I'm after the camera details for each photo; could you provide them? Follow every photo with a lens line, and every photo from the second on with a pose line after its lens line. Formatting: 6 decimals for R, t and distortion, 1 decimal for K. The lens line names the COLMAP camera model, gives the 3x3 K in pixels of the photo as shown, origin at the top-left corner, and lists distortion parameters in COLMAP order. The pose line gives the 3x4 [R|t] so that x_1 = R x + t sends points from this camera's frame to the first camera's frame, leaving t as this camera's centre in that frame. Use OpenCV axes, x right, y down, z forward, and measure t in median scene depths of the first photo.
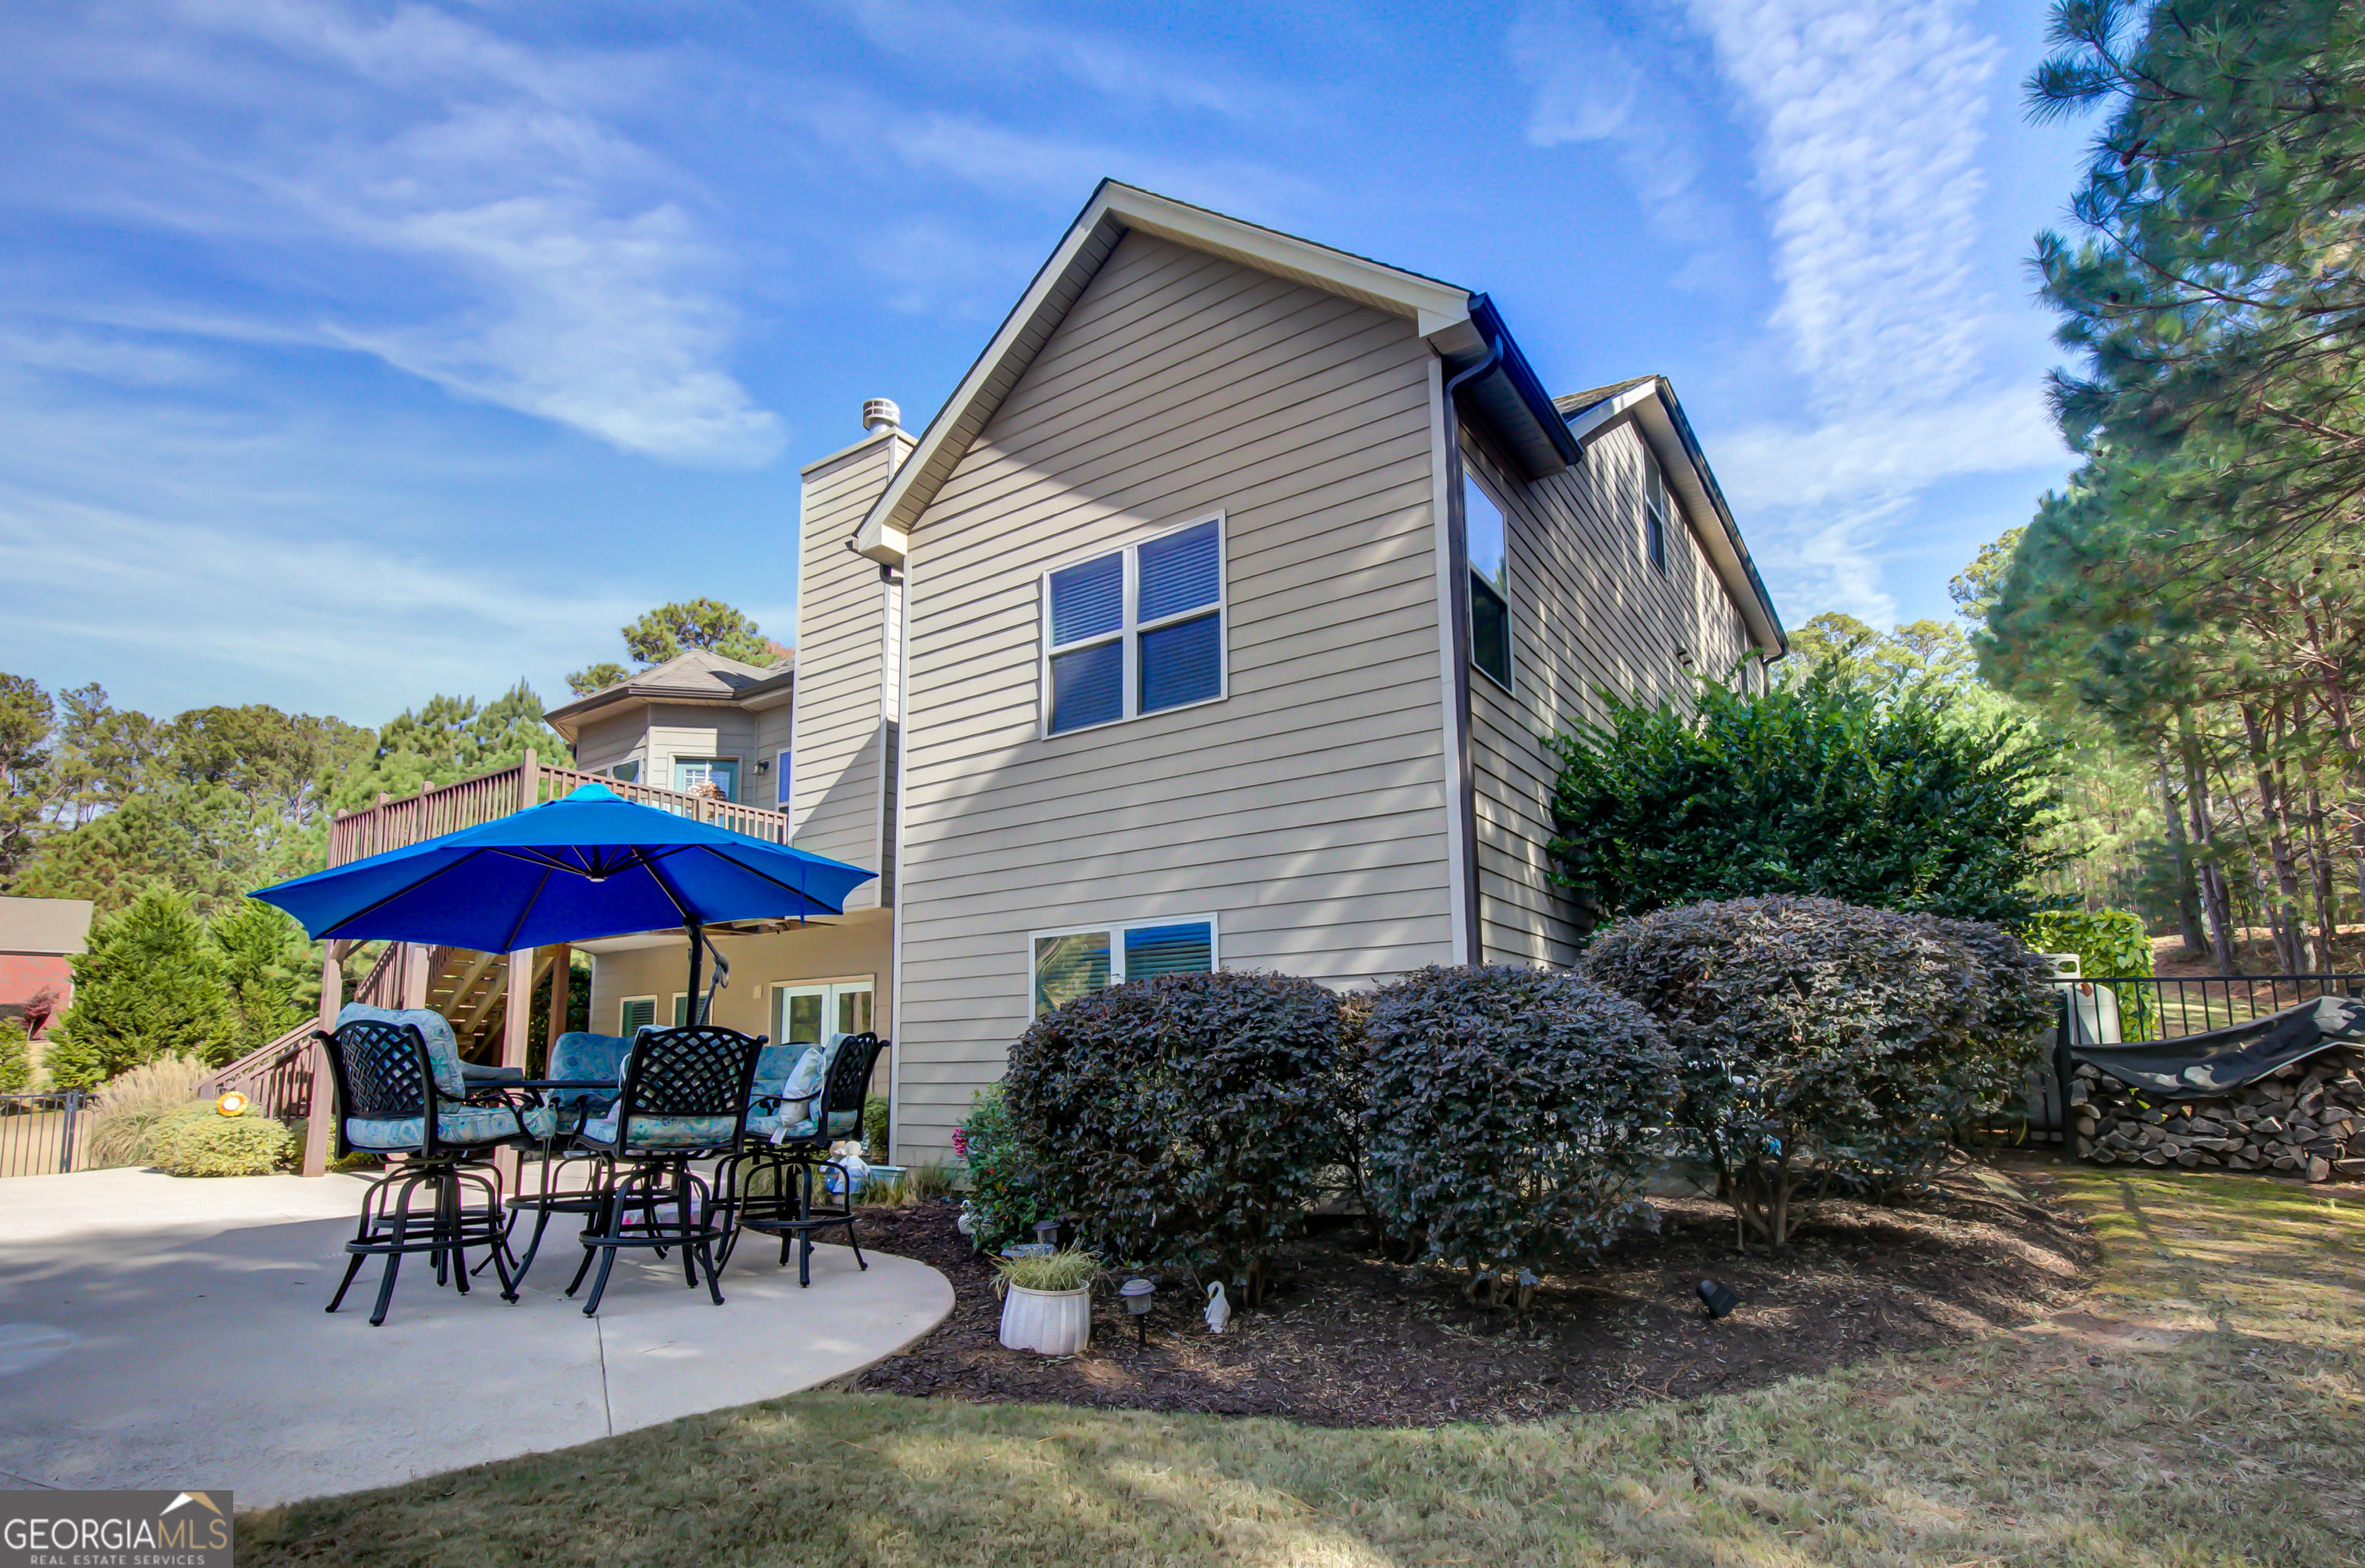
lens RADIAL K [[1097.7, 0, 1178.4], [0, 1097.7, 937.8], [0, 0, 1]] dist [-0.001152, -0.000037]
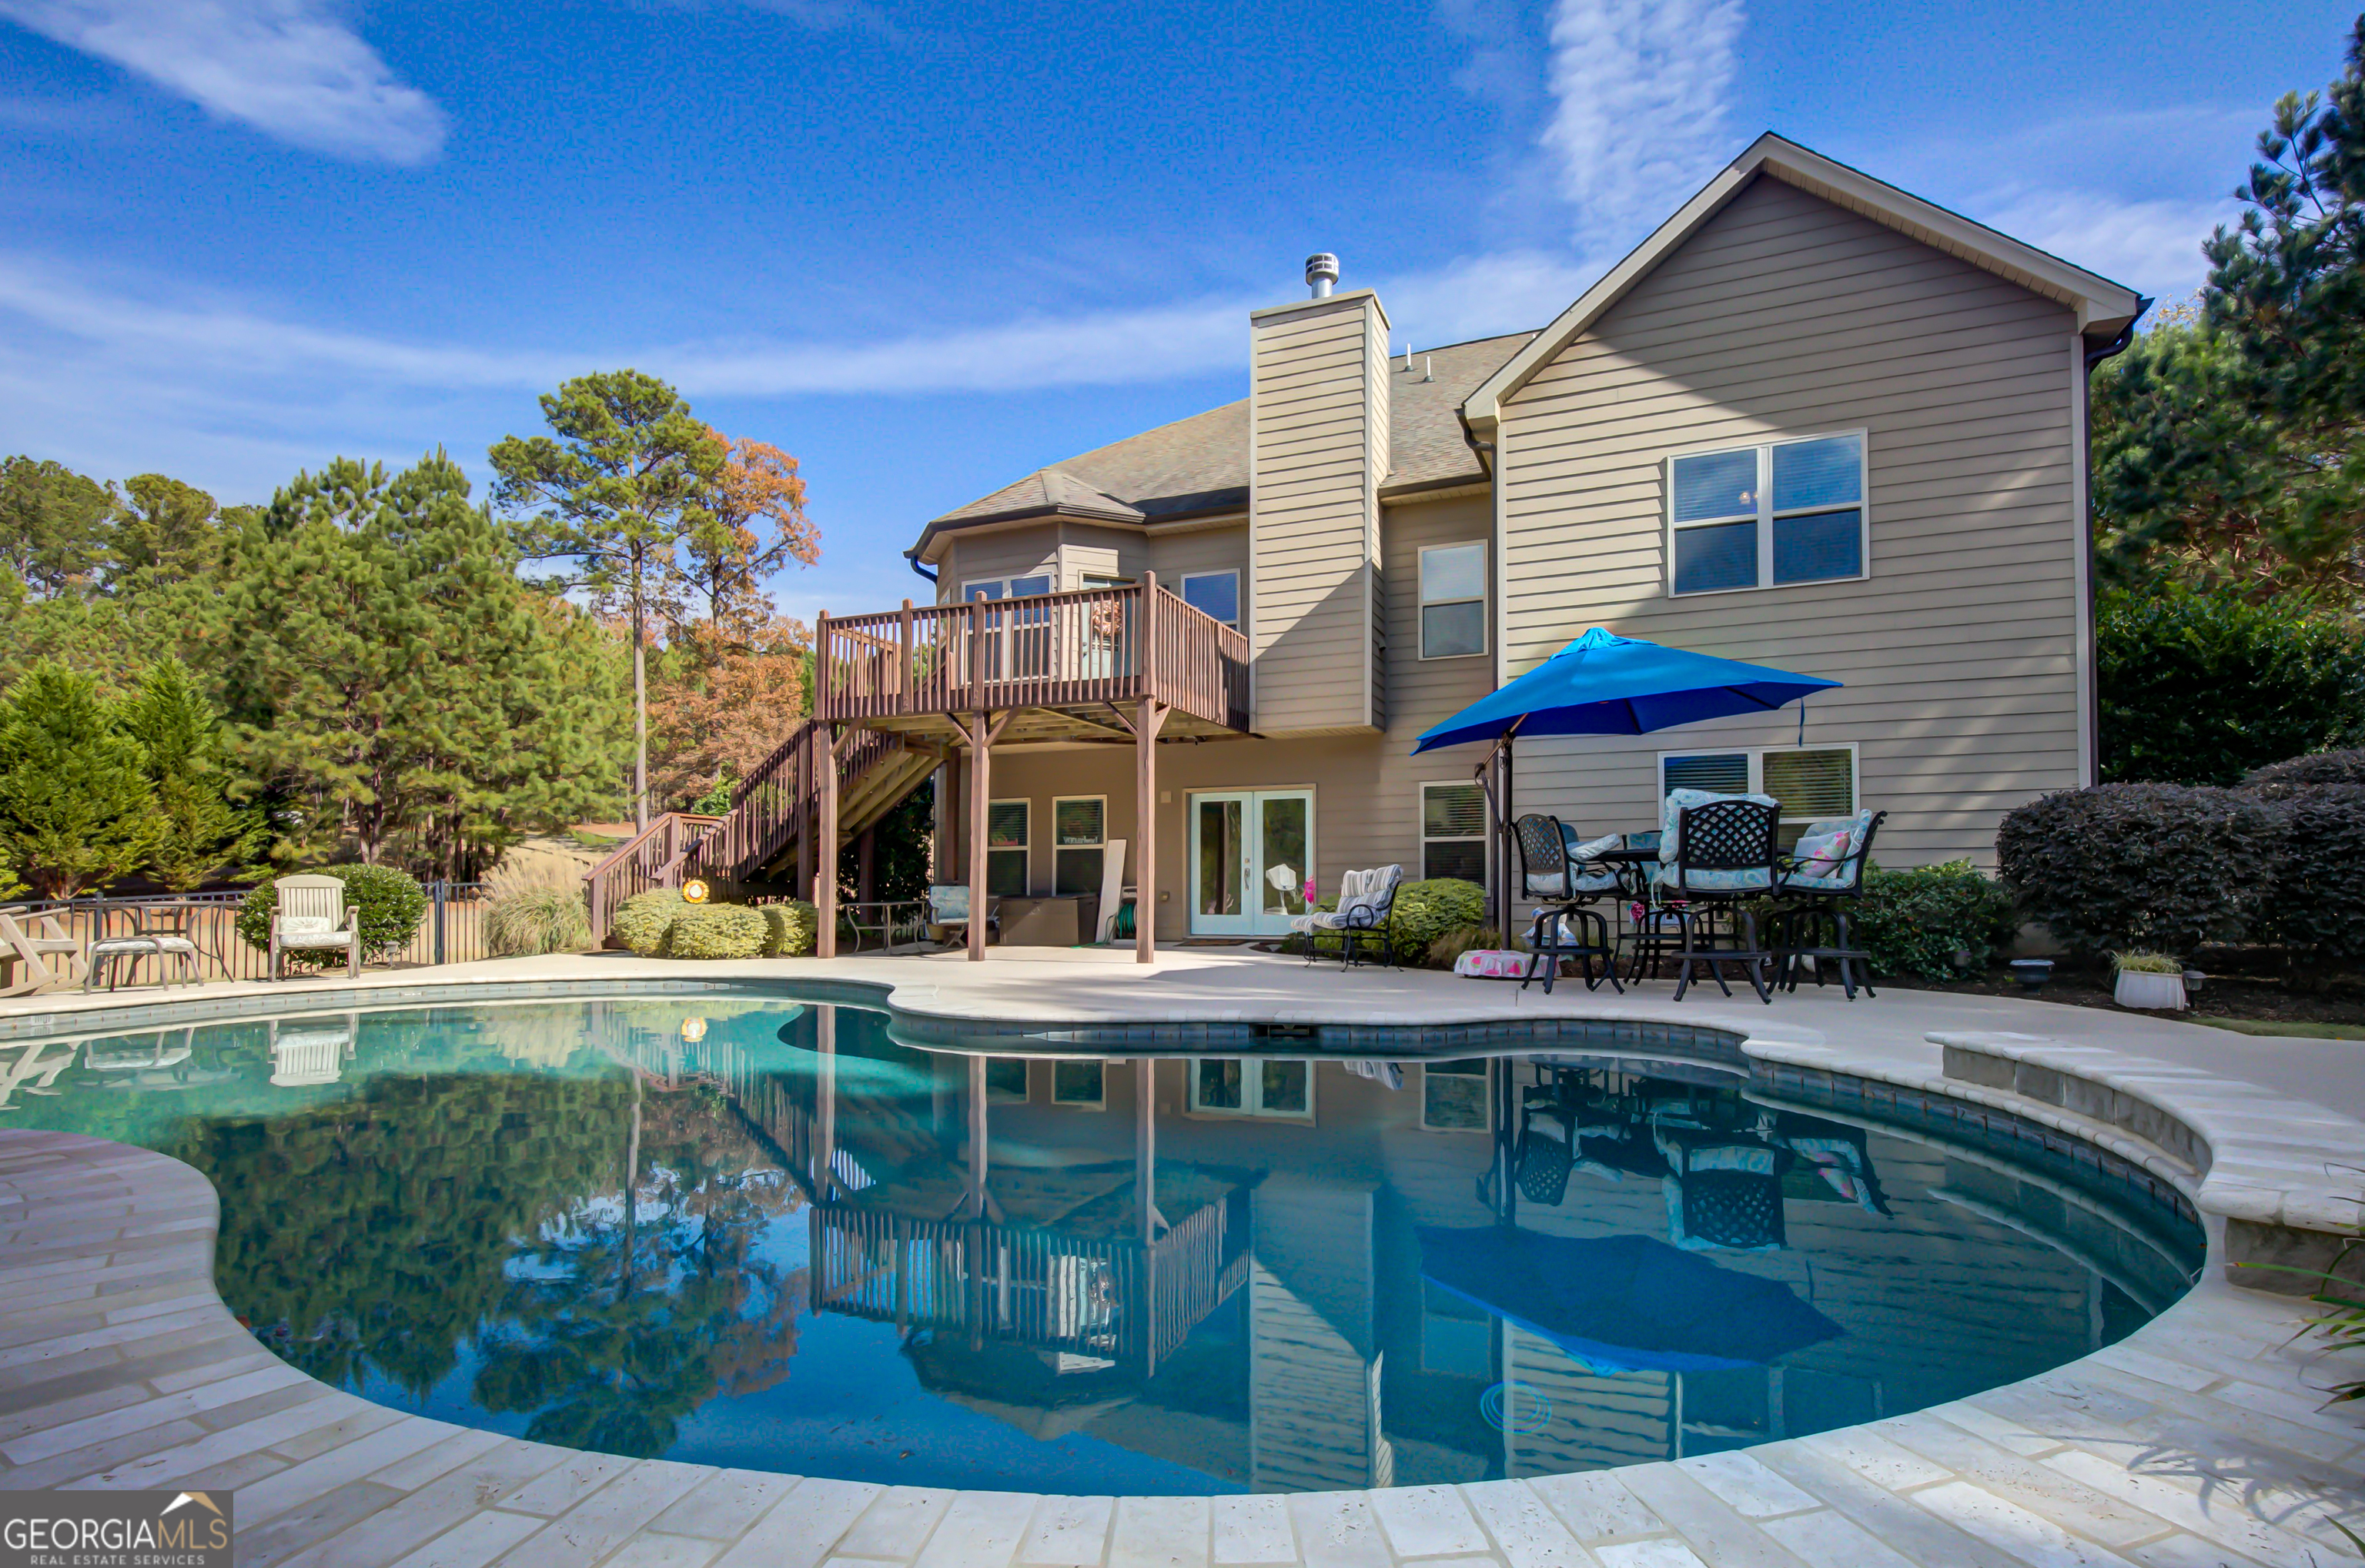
lens RADIAL K [[1105.5, 0, 1189.9], [0, 1105.5, 870.8], [0, 0, 1]] dist [-0.000505, -0.000098]
pose [[0.983576, 0.014411, 0.179921, -0.865082], [-0.031788, 0.995057, 0.094076, 0.026998], [-0.177676, -0.098250, 0.979172, -0.159835]]
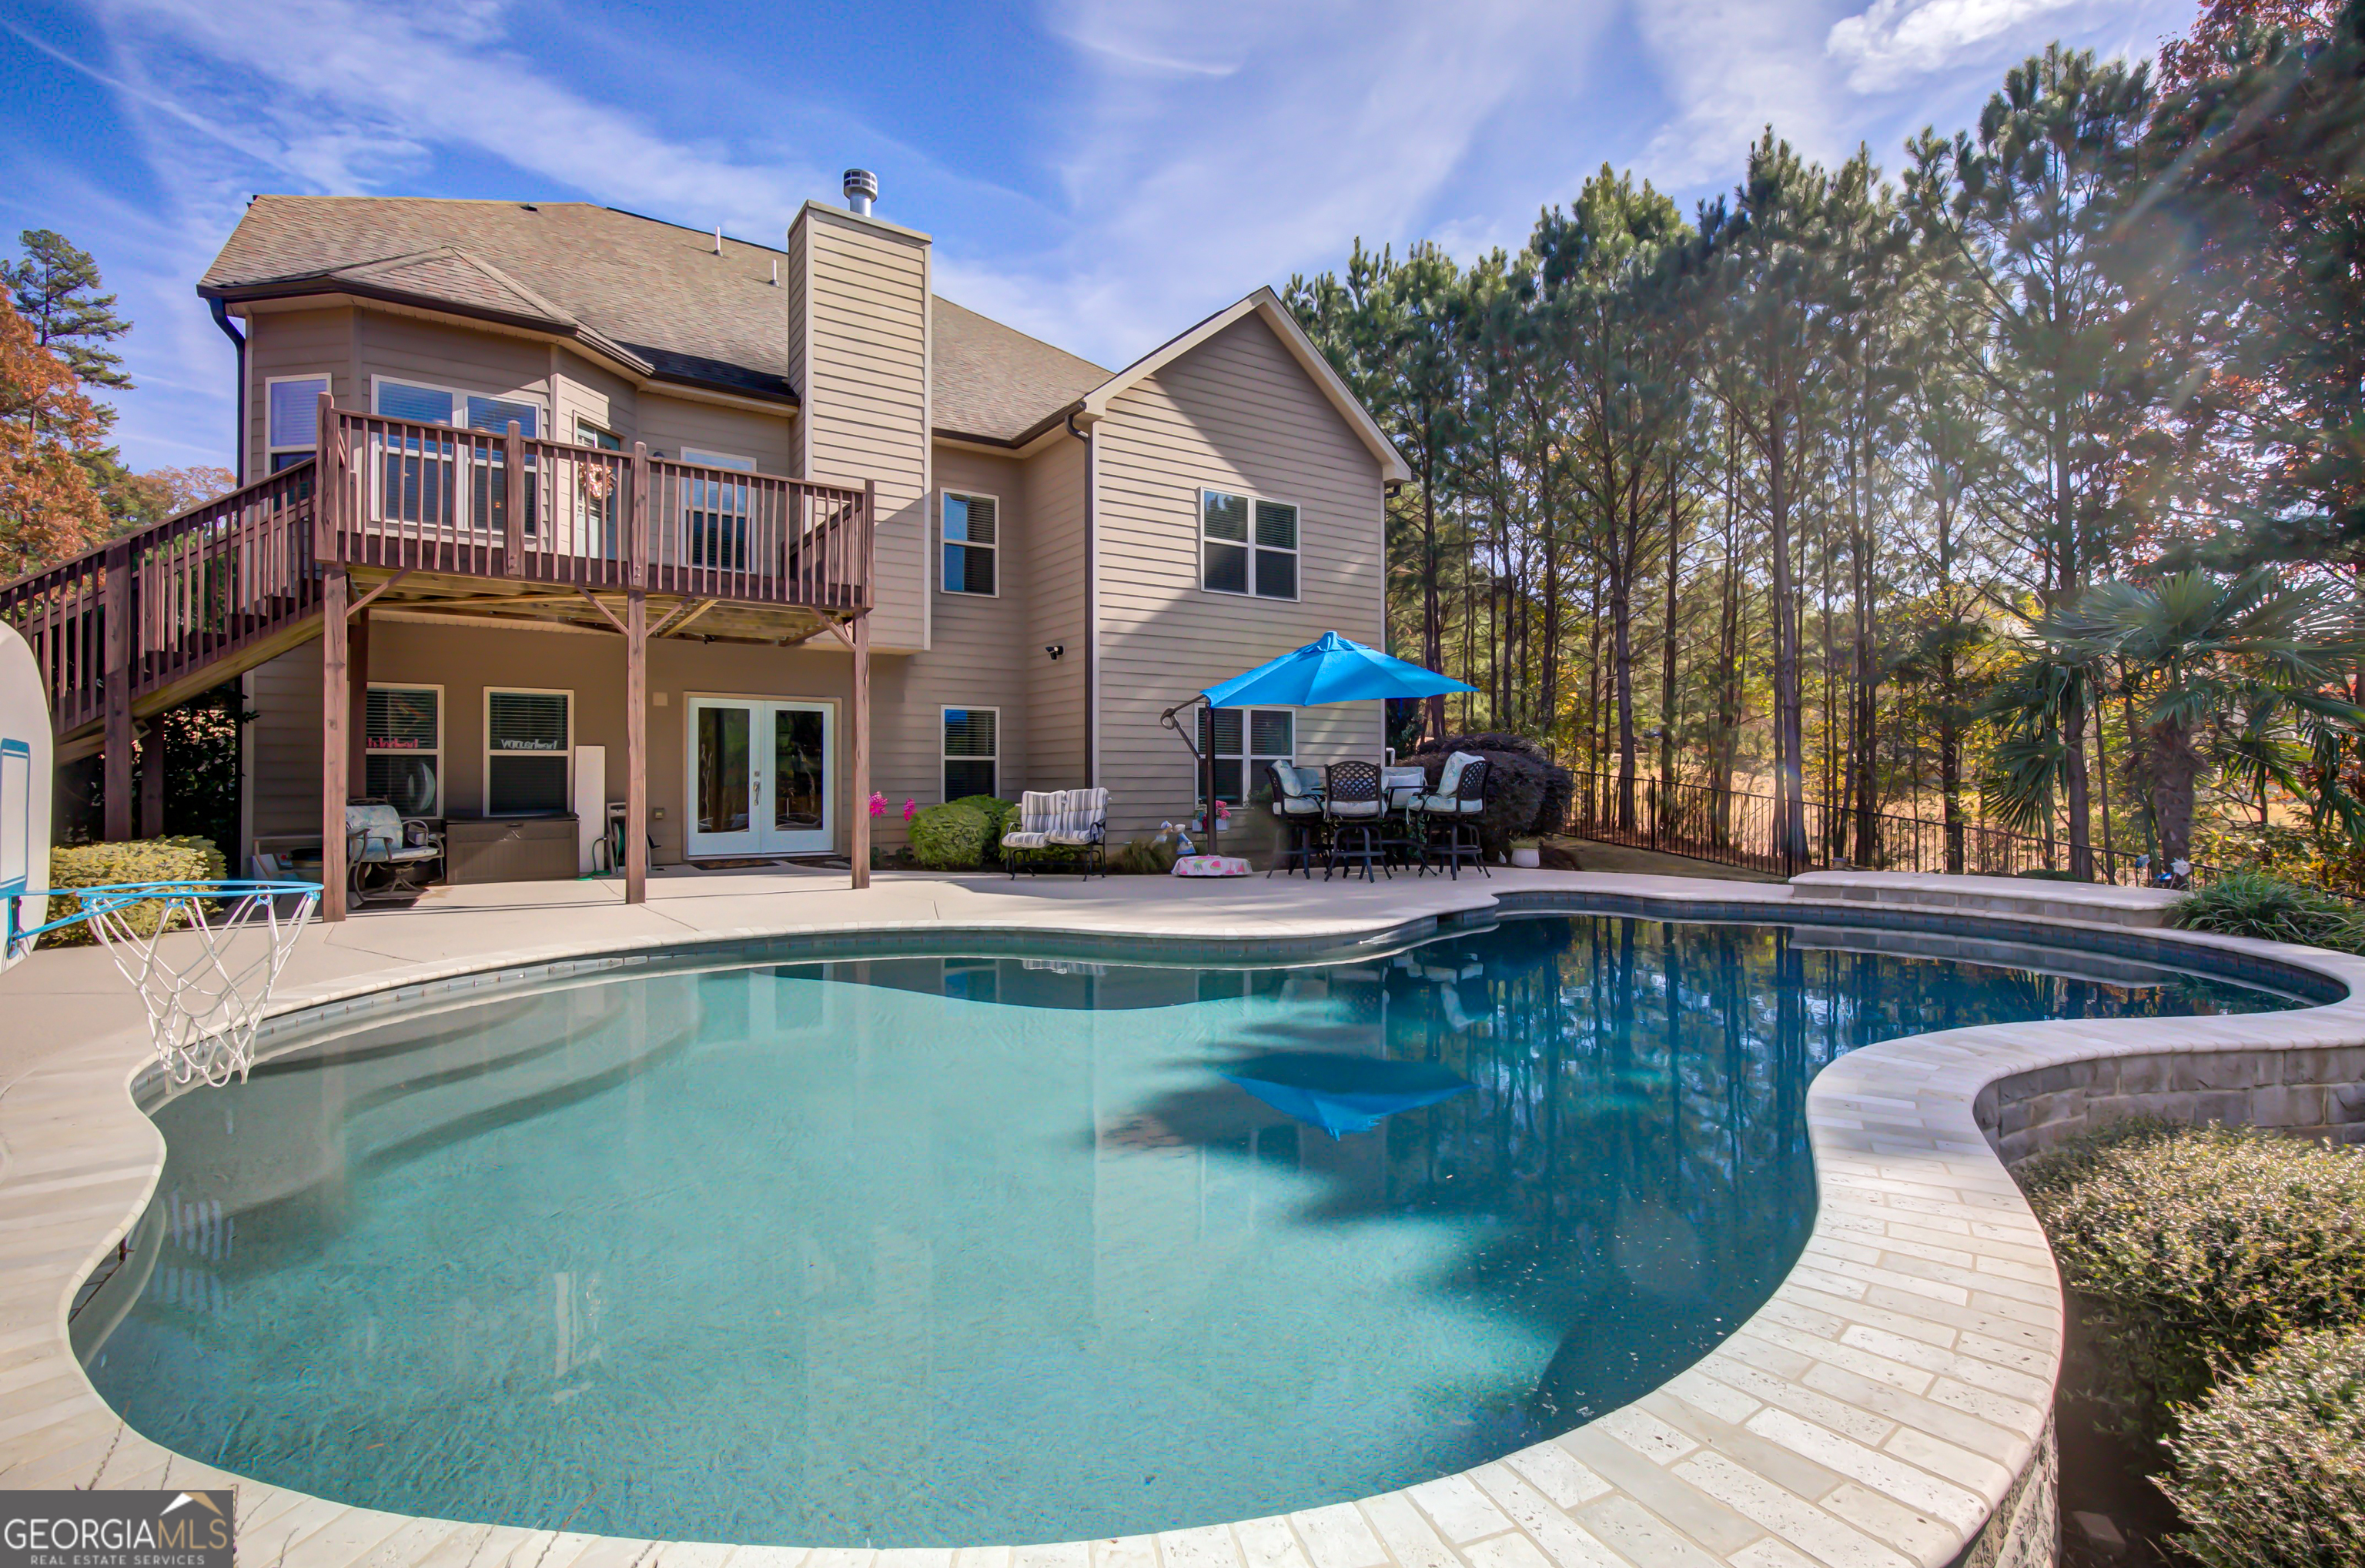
lens RADIAL K [[1095.9, 0, 1182.5], [0, 1095.9, 784.0], [0, 0, 1]] dist [-0.002682, -0.000162]
pose [[0.413209, 0.013223, 0.910540, -1.648848], [-0.112302, 0.993002, 0.036542, 0.056581], [-0.903685, -0.117355, 0.411802, 0.286660]]
